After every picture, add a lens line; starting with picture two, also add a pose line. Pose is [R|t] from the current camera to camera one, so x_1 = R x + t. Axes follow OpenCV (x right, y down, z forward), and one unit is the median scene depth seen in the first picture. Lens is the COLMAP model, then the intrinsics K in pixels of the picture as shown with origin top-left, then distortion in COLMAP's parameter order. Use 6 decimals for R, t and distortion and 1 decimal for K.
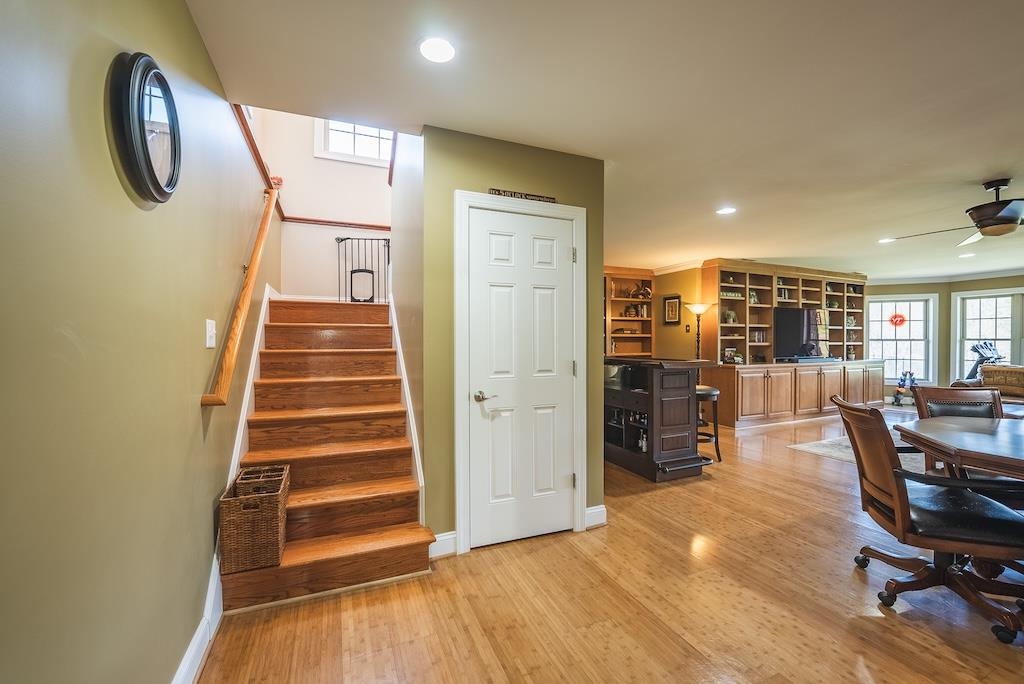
lens RADIAL K [[416.6, 0, 513.3], [0, 416.6, 343.9], [0, 0, 1]] dist [-0.032382, 0.004355]
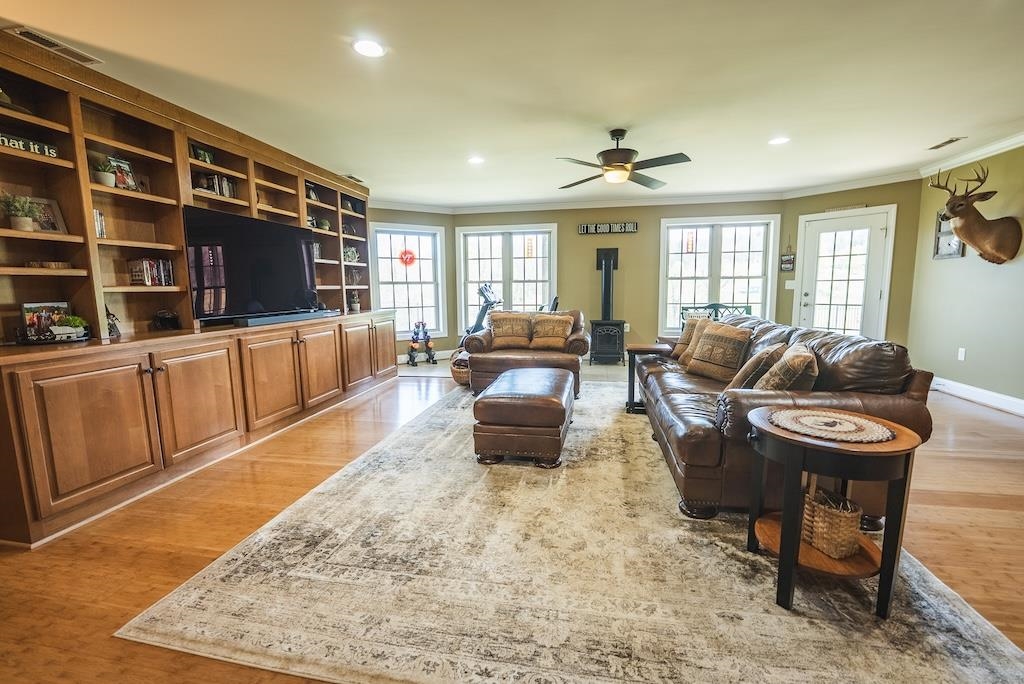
lens RADIAL K [[426.9, 0, 517.3], [0, 426.9, 342.4], [0, 0, 1]] dist [-0.033859, 0.005490]
pose [[0.547622, -0.113223, 0.829030, 0.394120], [0.019039, 0.992232, 0.122936, 0.008027], [-0.836509, -0.051539, 0.545524, 0.396843]]
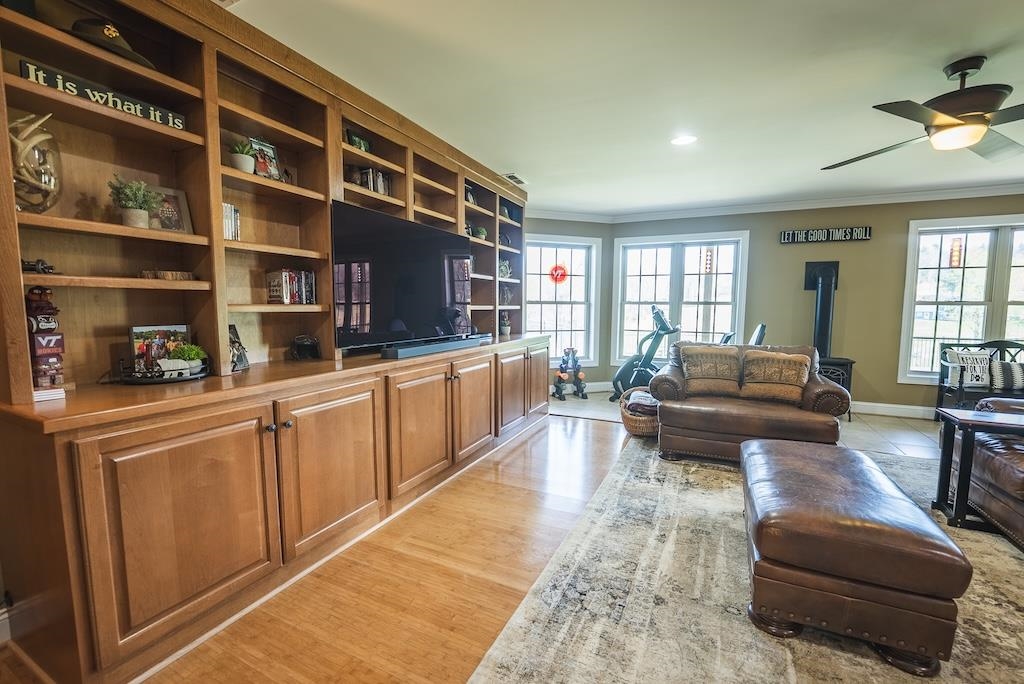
lens RADIAL K [[416.6, 0, 513.3], [0, 416.6, 343.9], [0, 0, 1]] dist [-0.032382, 0.004355]
pose [[0.750353, -0.055836, 0.658675, 0.459260], [0.000855, 0.996507, 0.083499, 0.000856], [-0.661037, -0.062091, 0.747780, 0.566665]]
